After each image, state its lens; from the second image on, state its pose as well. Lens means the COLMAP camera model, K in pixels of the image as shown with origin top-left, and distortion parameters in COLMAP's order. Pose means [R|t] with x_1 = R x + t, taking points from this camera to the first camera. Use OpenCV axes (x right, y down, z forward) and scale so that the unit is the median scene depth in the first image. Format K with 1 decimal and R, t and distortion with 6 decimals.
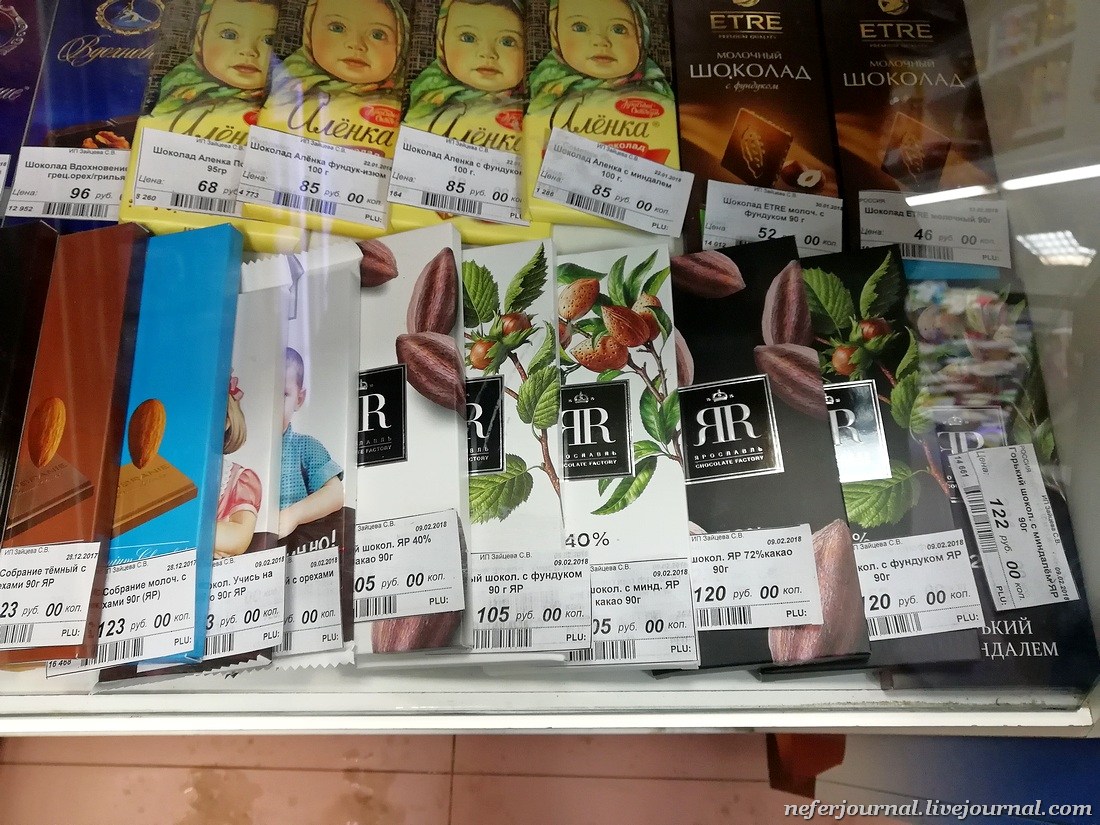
lens RADIAL K [[866.8, 0, 559.5], [0, 866.8, 416.3], [0, 0, 1]] dist [0.001601, 0.012823]
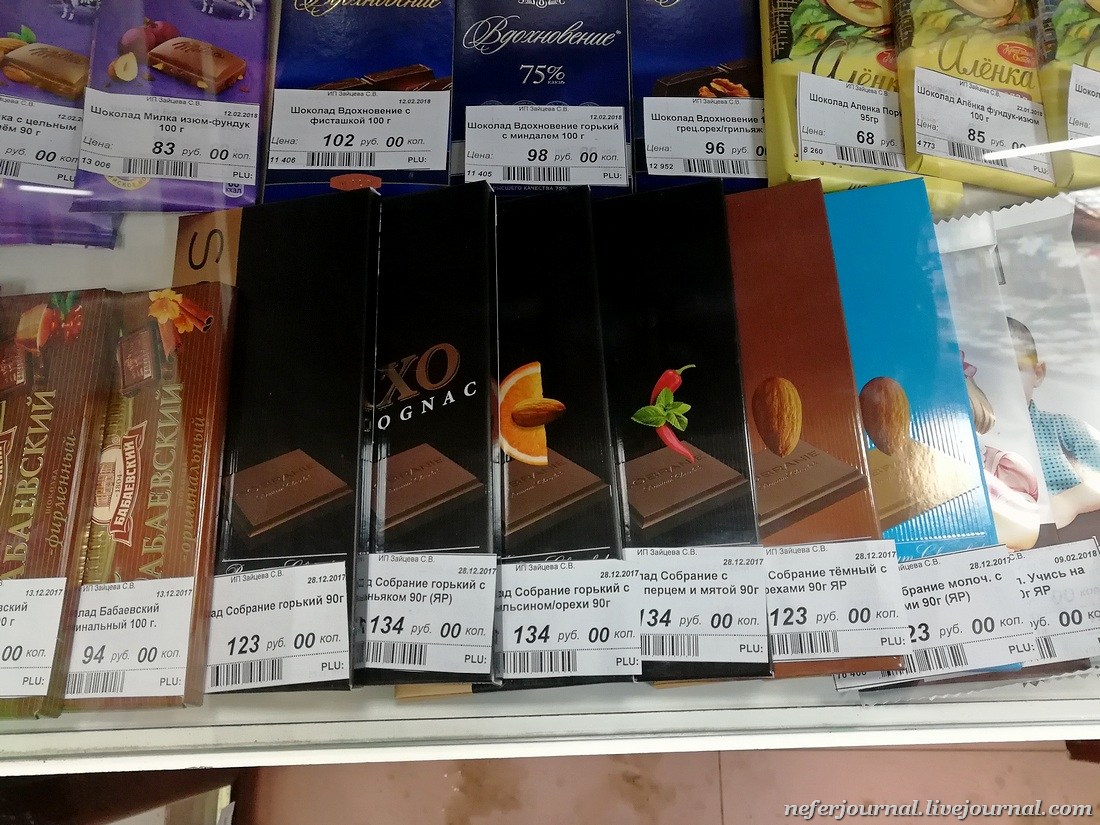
lens RADIAL K [[866.8, 0, 541.8], [0, 866.8, 414.3], [0, 0, 1]] dist [0.001601, 0.012823]
pose [[0.999706, -0.020973, 0.012179, -0.737435], [0.020457, 0.998948, 0.041033, -0.022673], [-0.013027, -0.040772, 0.999084, 0.096268]]
